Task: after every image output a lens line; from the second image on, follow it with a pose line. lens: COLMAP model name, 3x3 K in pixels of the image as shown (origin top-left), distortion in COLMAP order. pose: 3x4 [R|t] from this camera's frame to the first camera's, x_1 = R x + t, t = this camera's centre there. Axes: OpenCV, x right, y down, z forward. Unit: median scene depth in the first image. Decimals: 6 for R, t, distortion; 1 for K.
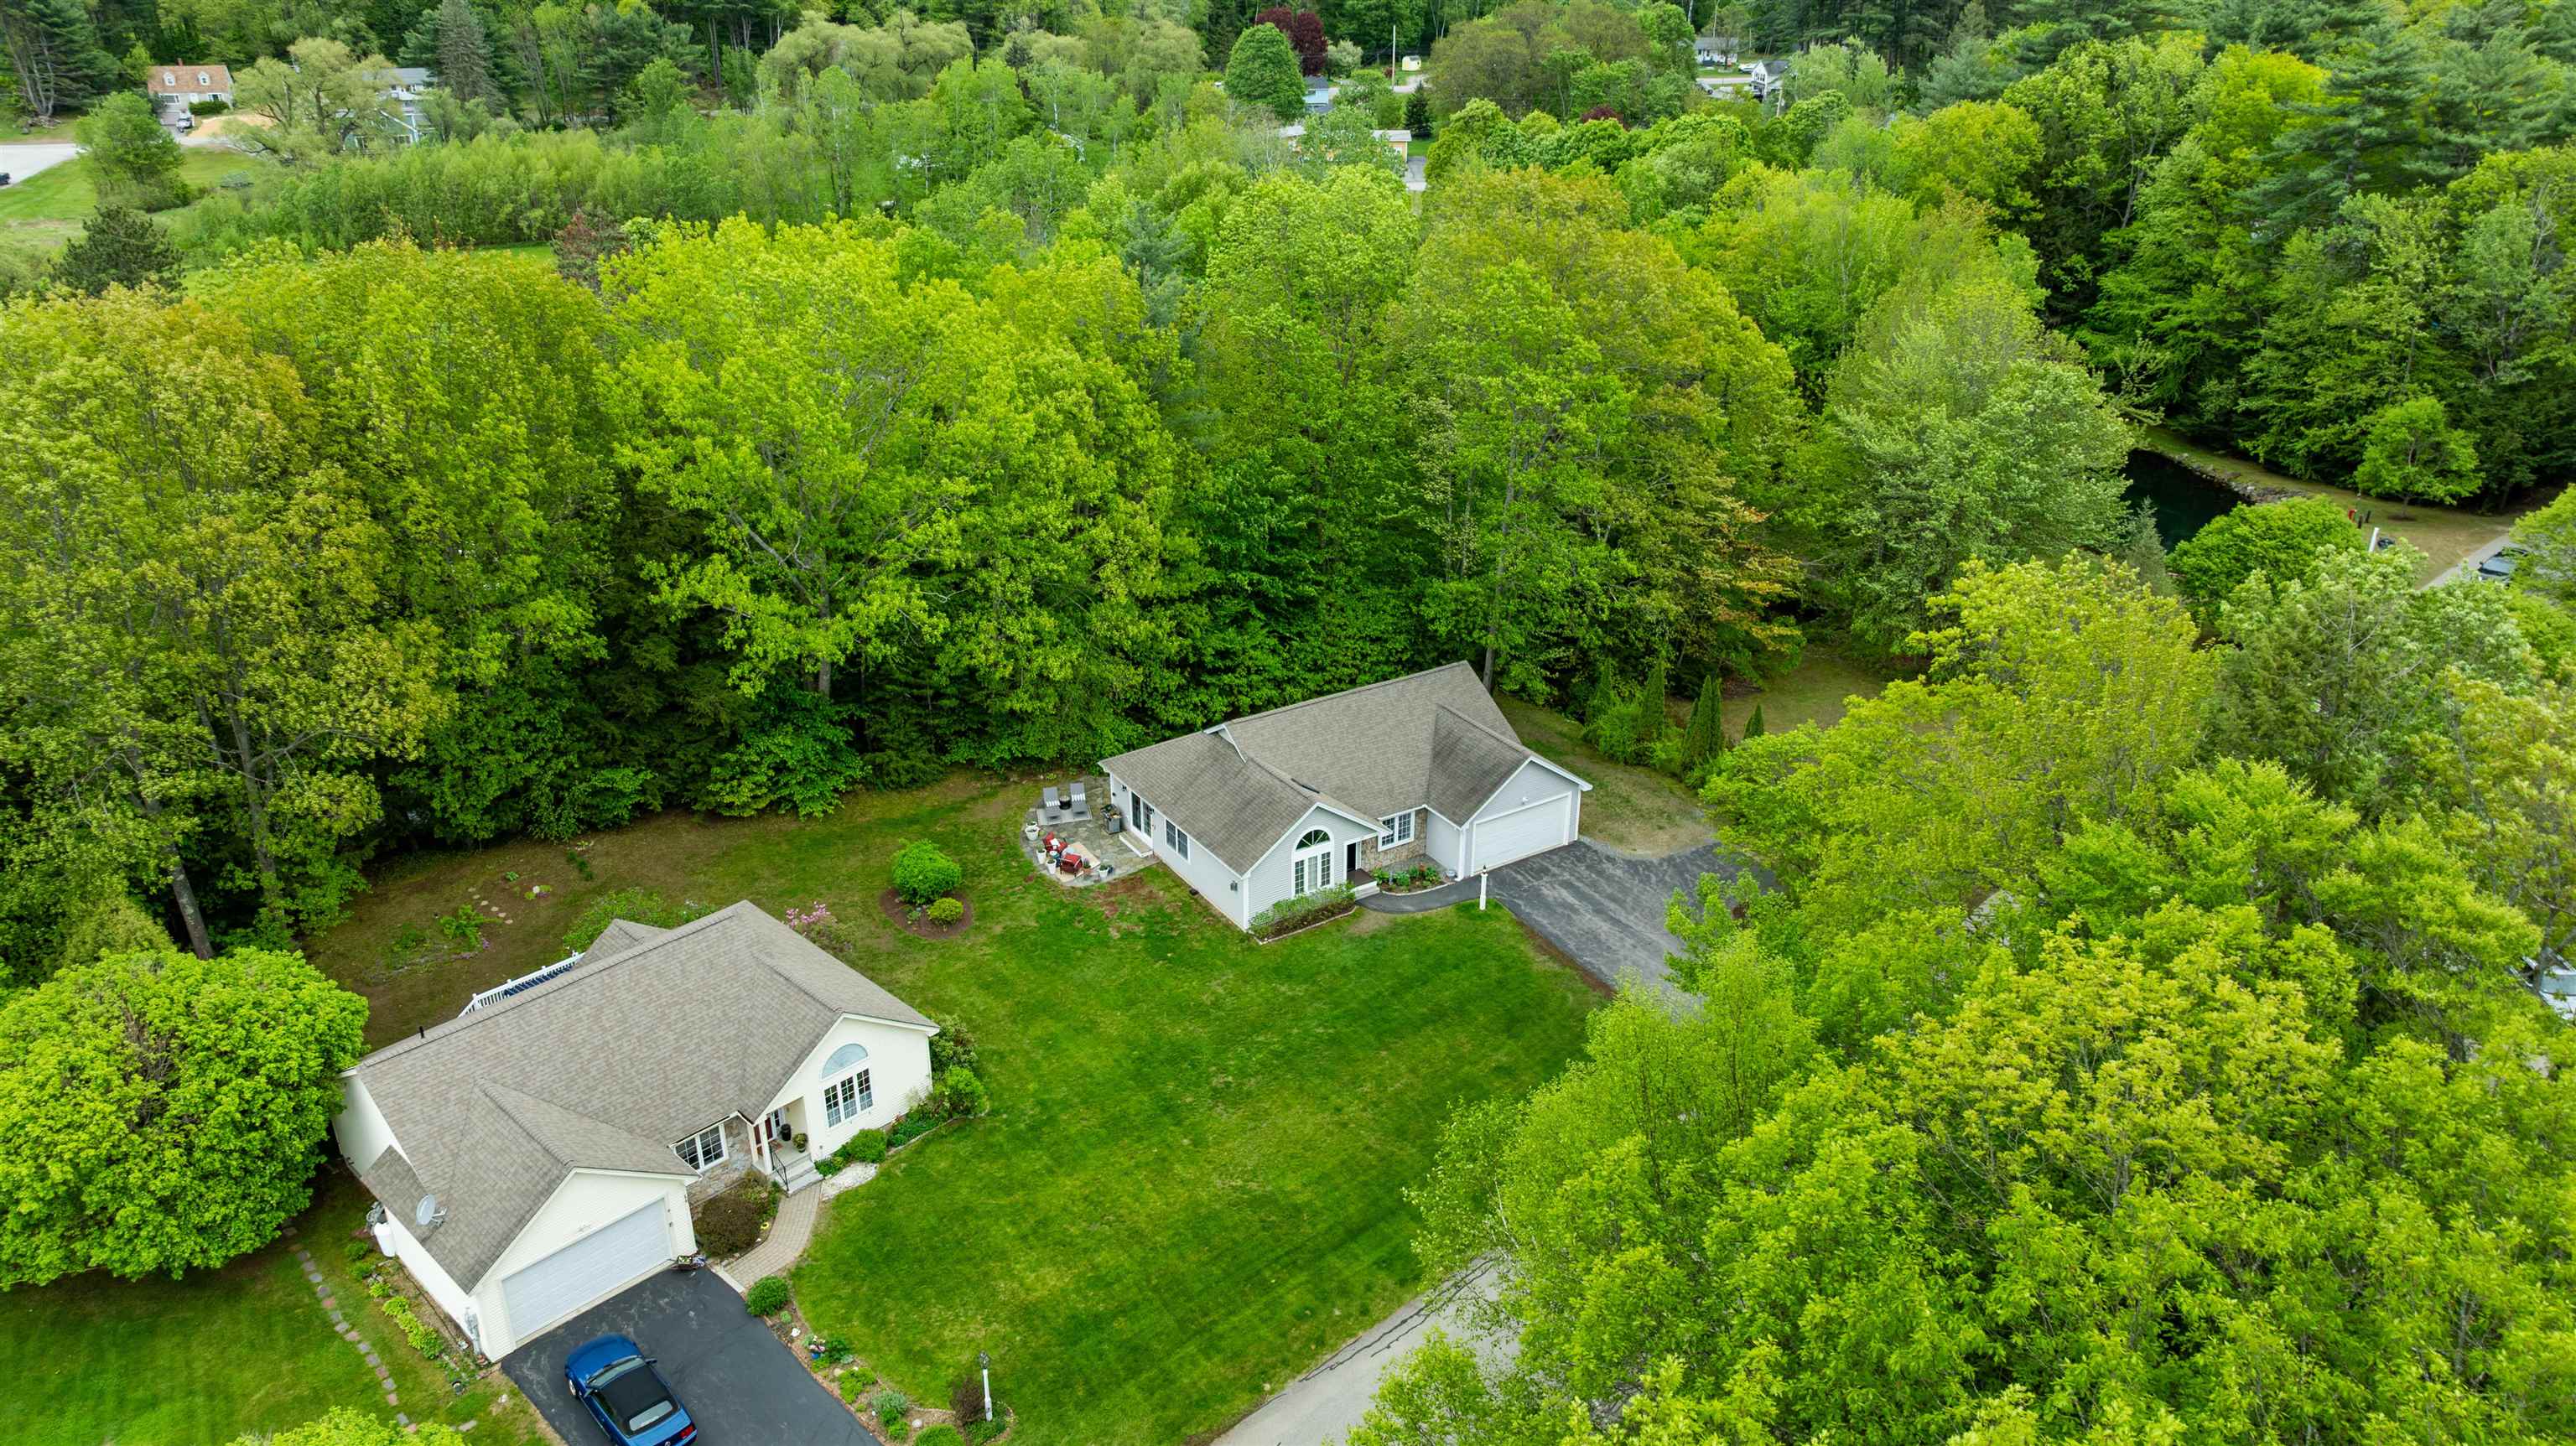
lens RADIAL K [[1810.4, 0, 1278.1], [0, 1810.4, 714.0], [0, 0, 1]] dist [-0.041227, 0.050858]
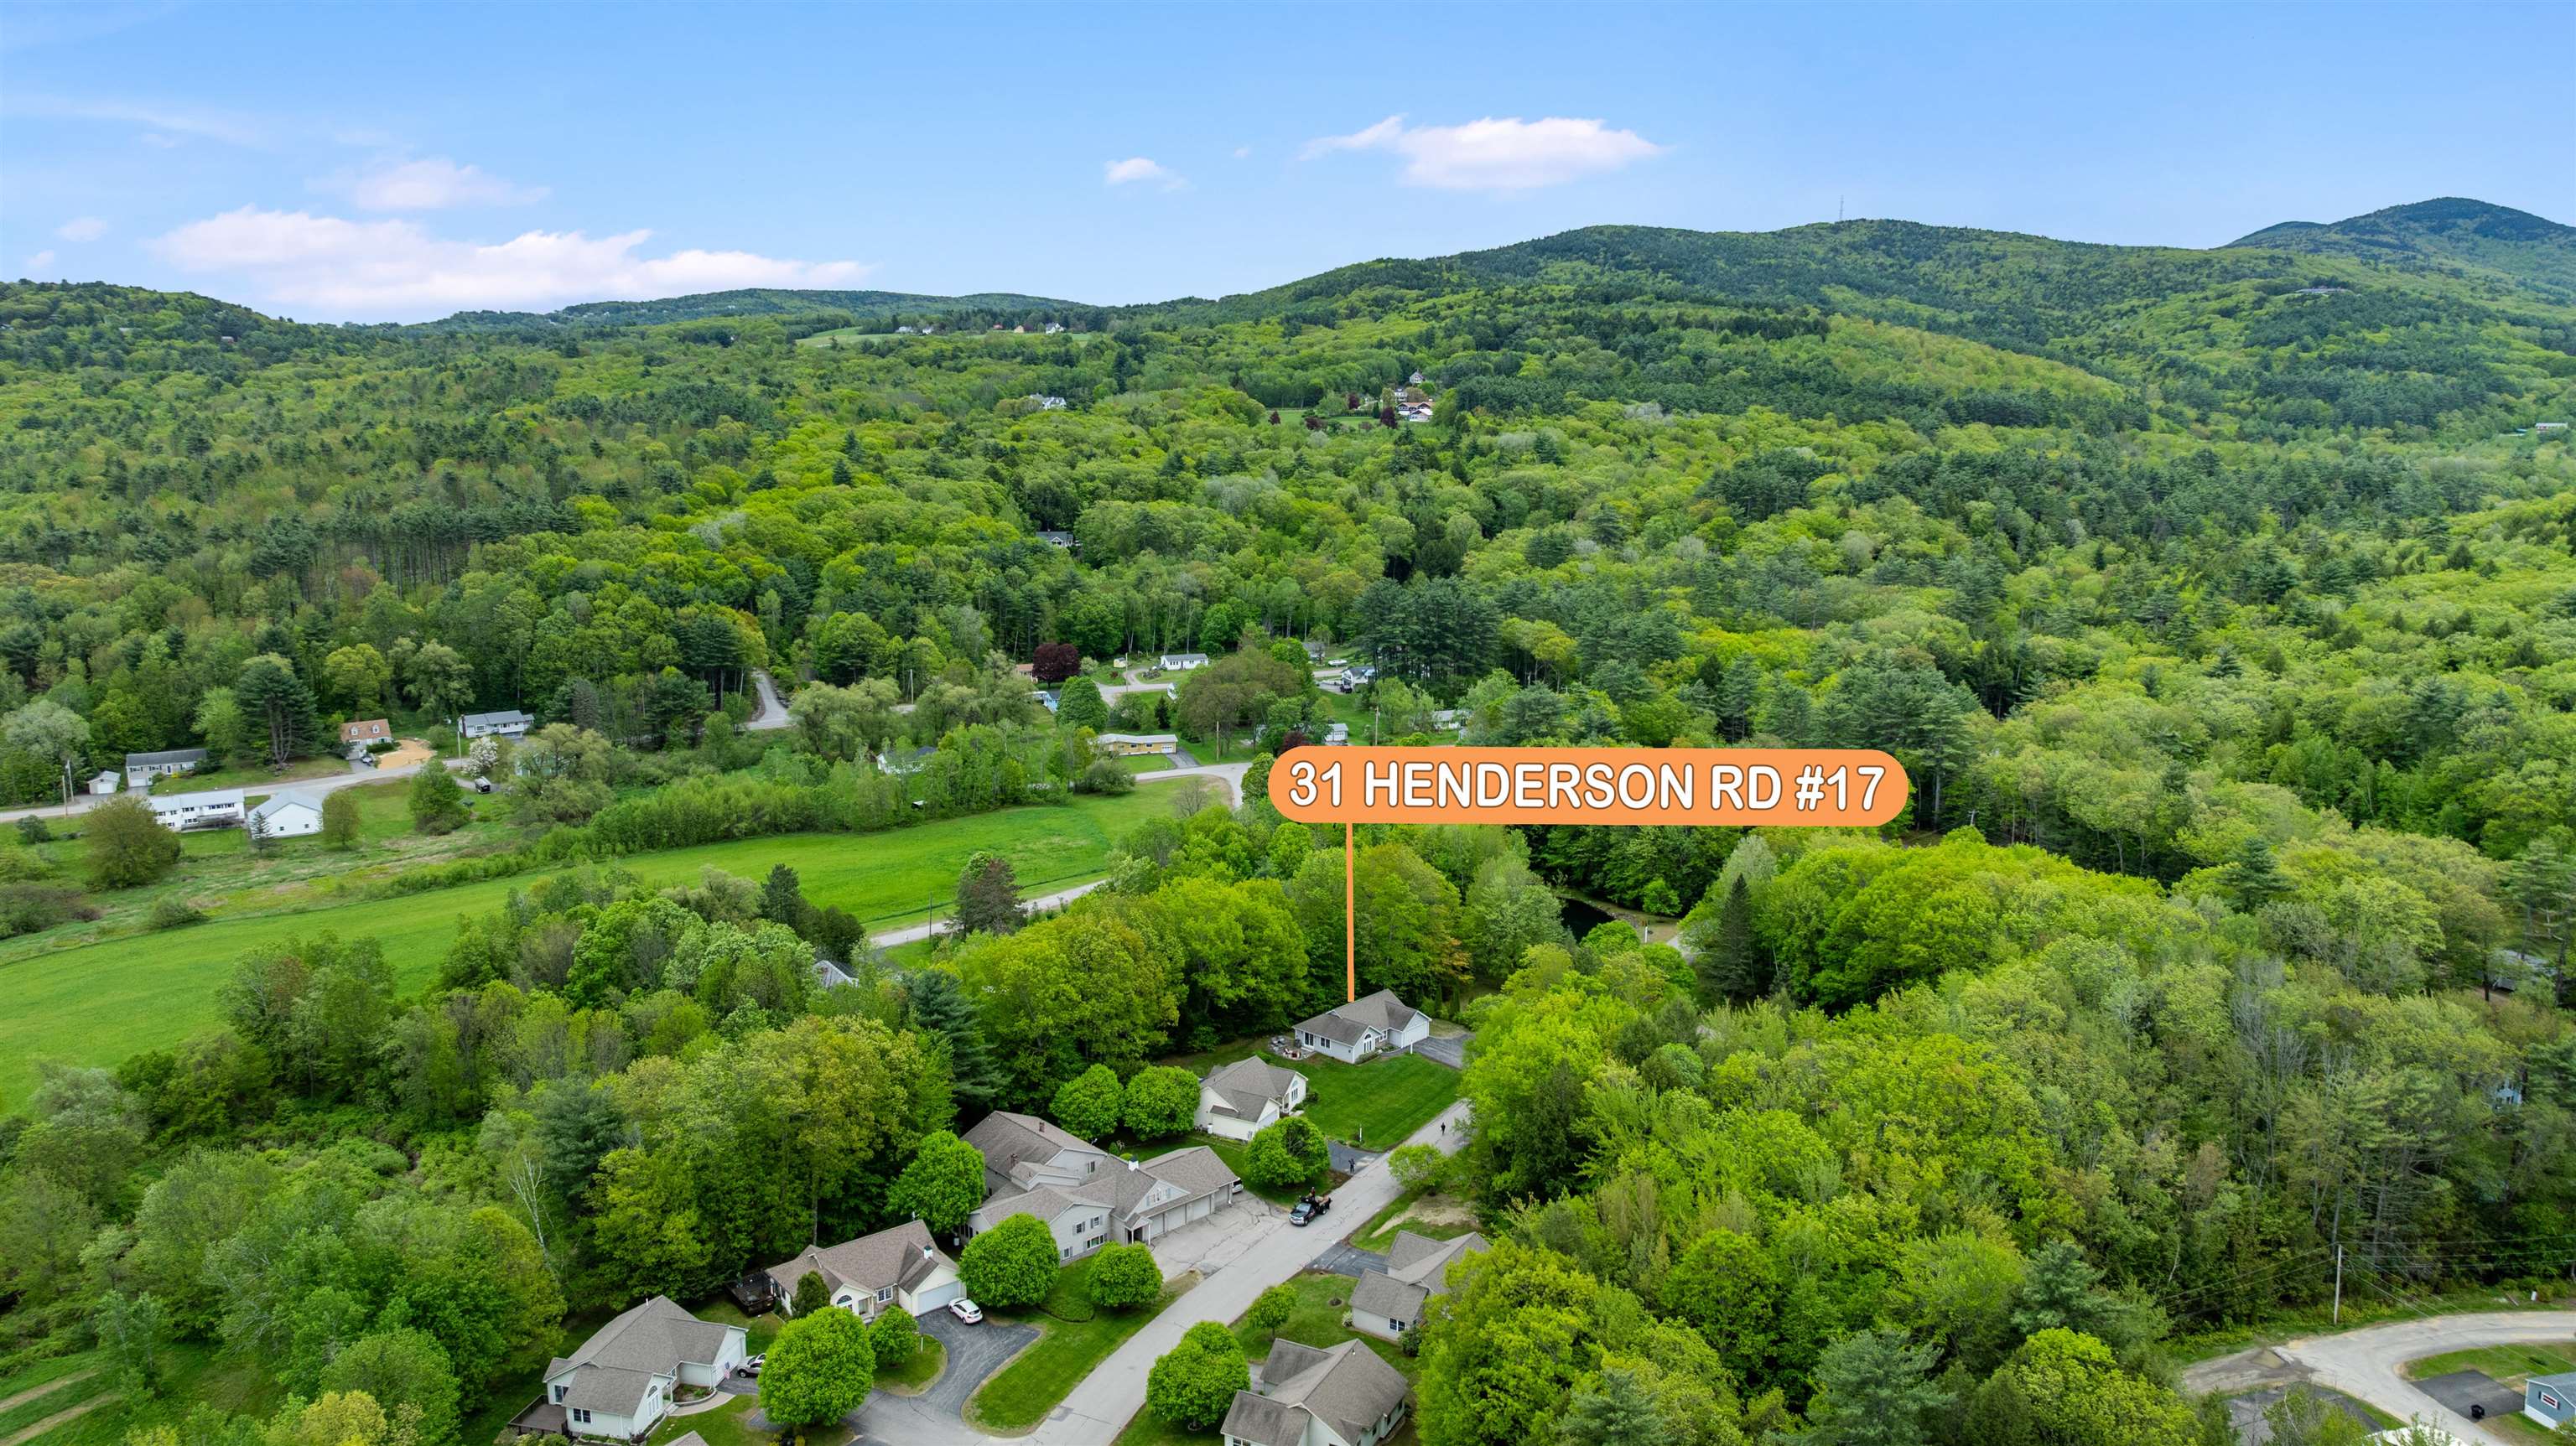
lens RADIAL K [[1810.4, 0, 1278.1], [0, 1810.4, 714.0], [0, 0, 1]] dist [-0.041227, 0.050858]
pose [[0.965494, -0.046595, 0.256223, -0.939988], [0.106703, 0.968268, -0.225992, 0.215218], [-0.237563, 0.245534, 0.939828, -2.268225]]
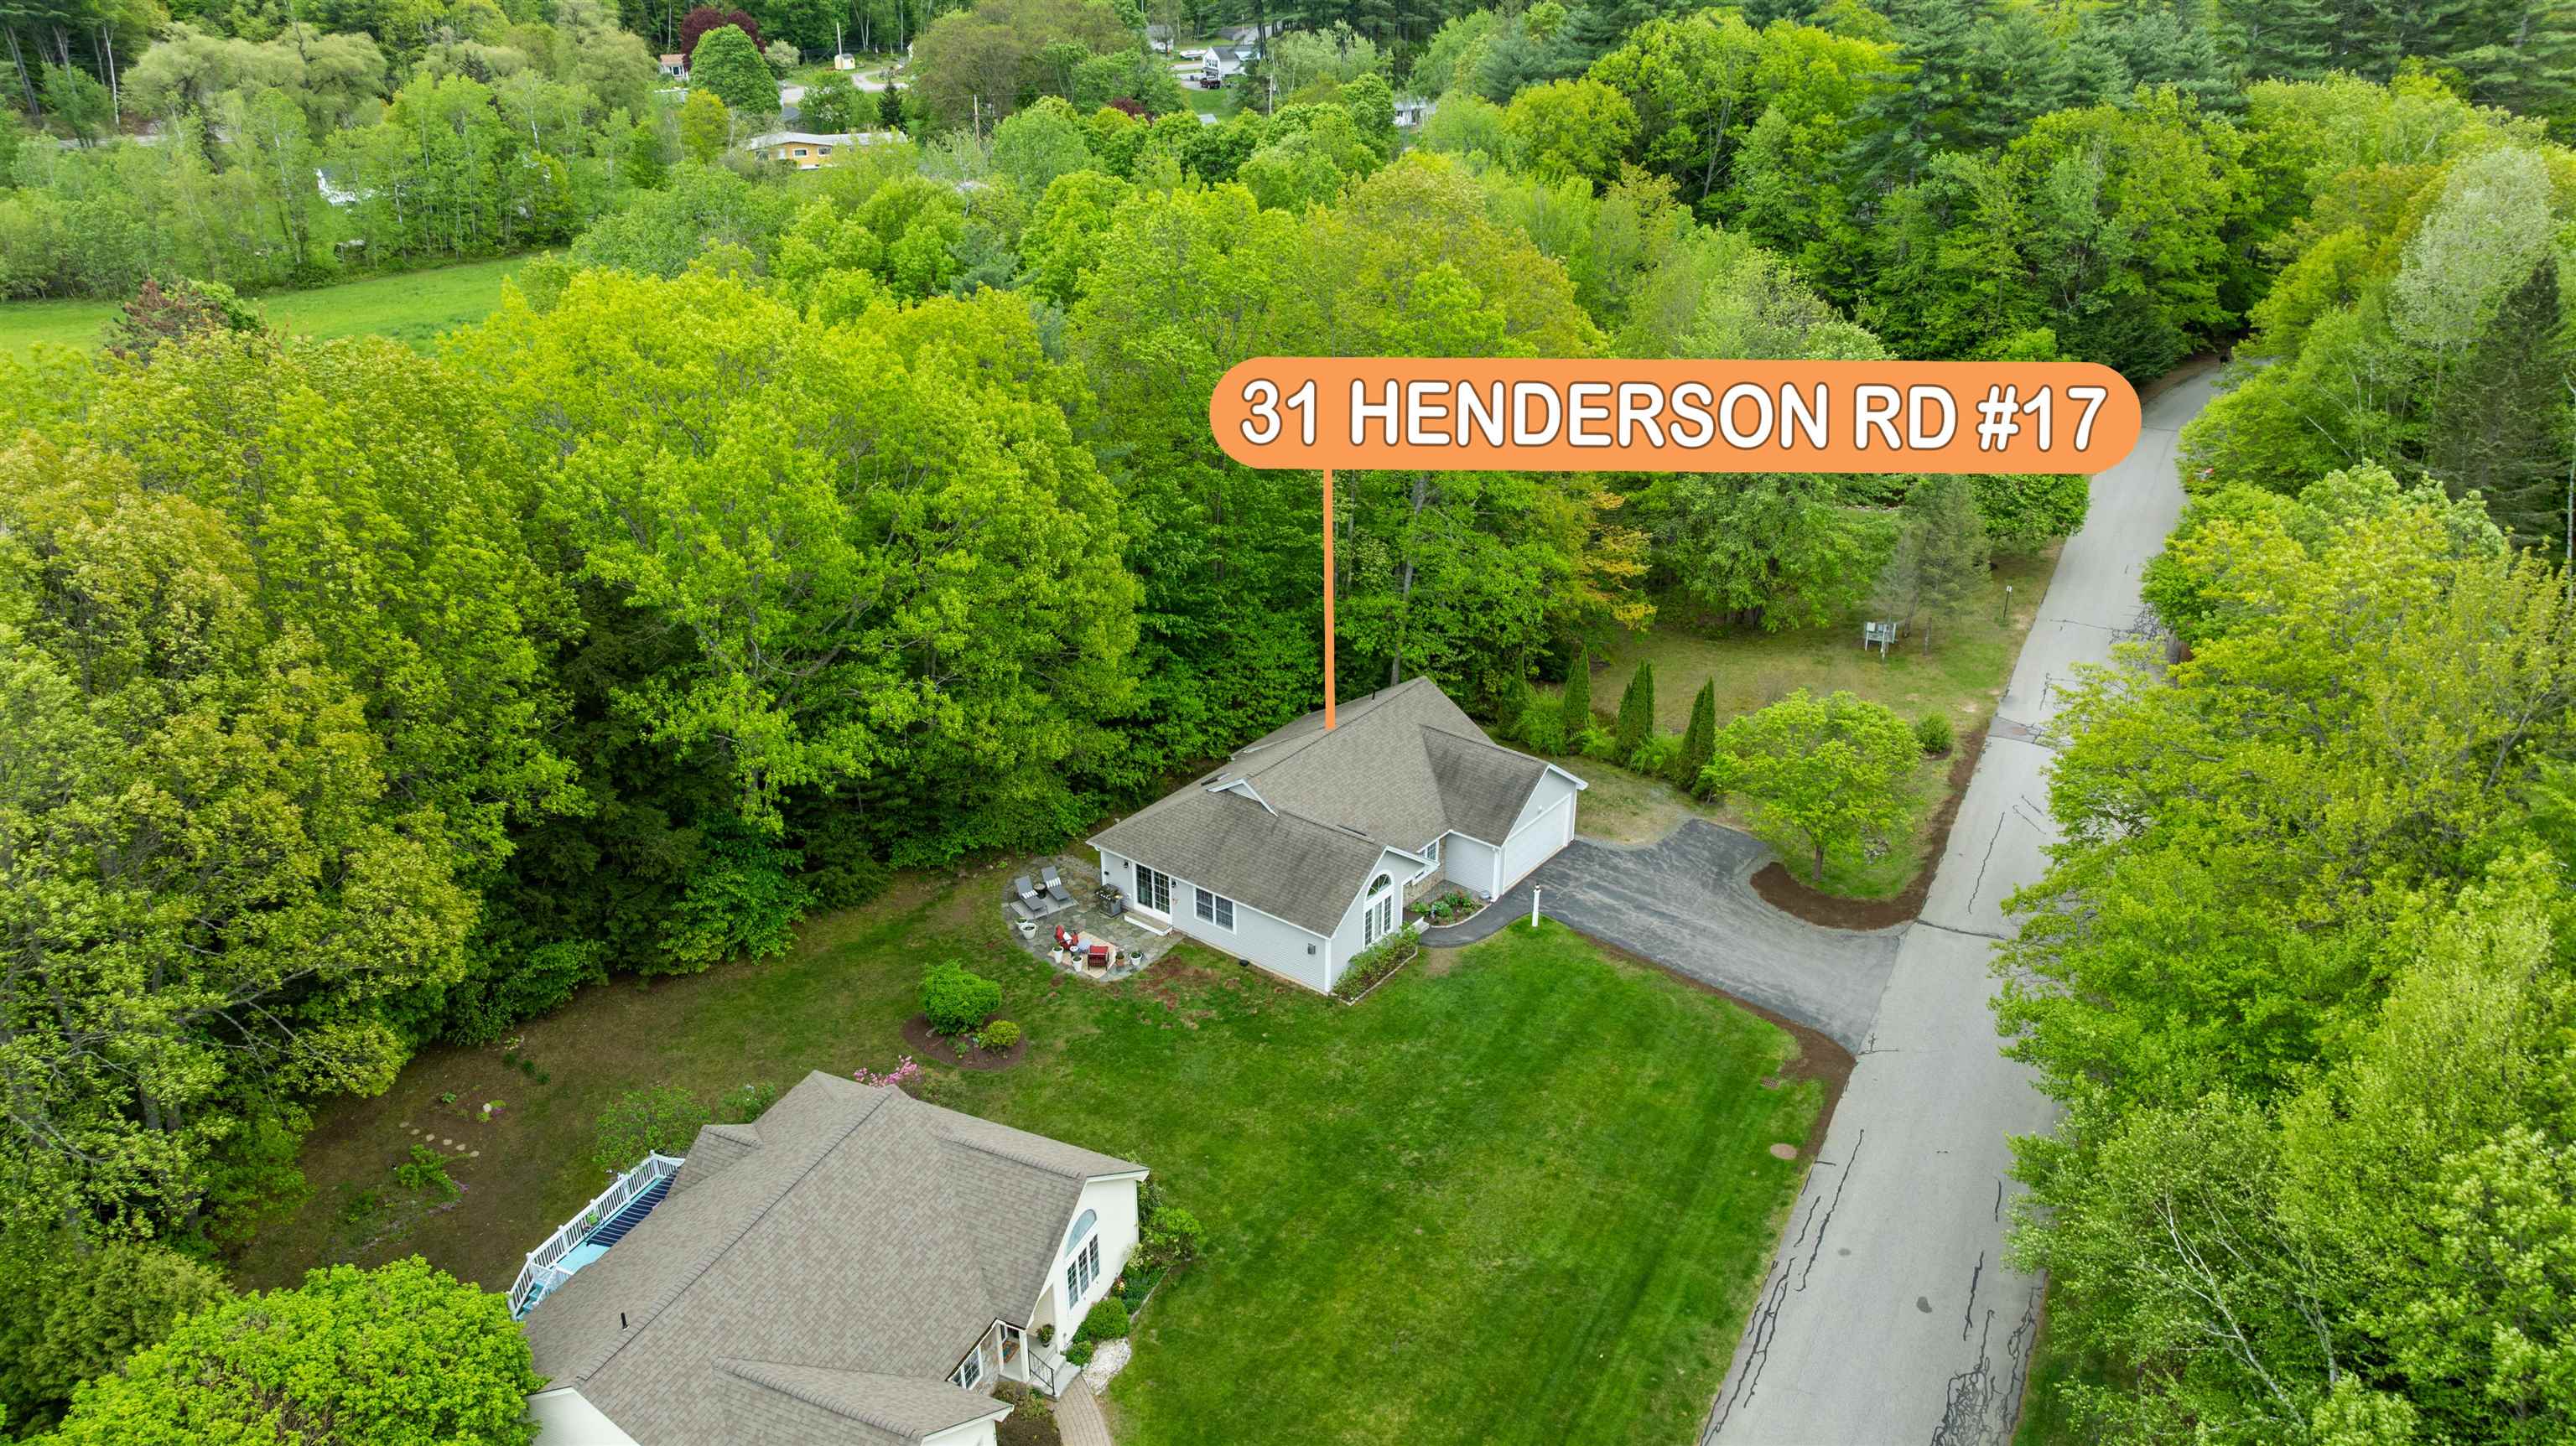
lens RADIAL K [[1810.4, 0, 1278.1], [0, 1810.4, 714.0], [0, 0, 1]] dist [-0.041227, 0.050858]
pose [[0.941027, -0.142642, 0.306791, -0.271289], [0.141194, 0.989613, 0.027029, -0.046700], [-0.307460, 0.017882, 0.951393, 0.096415]]
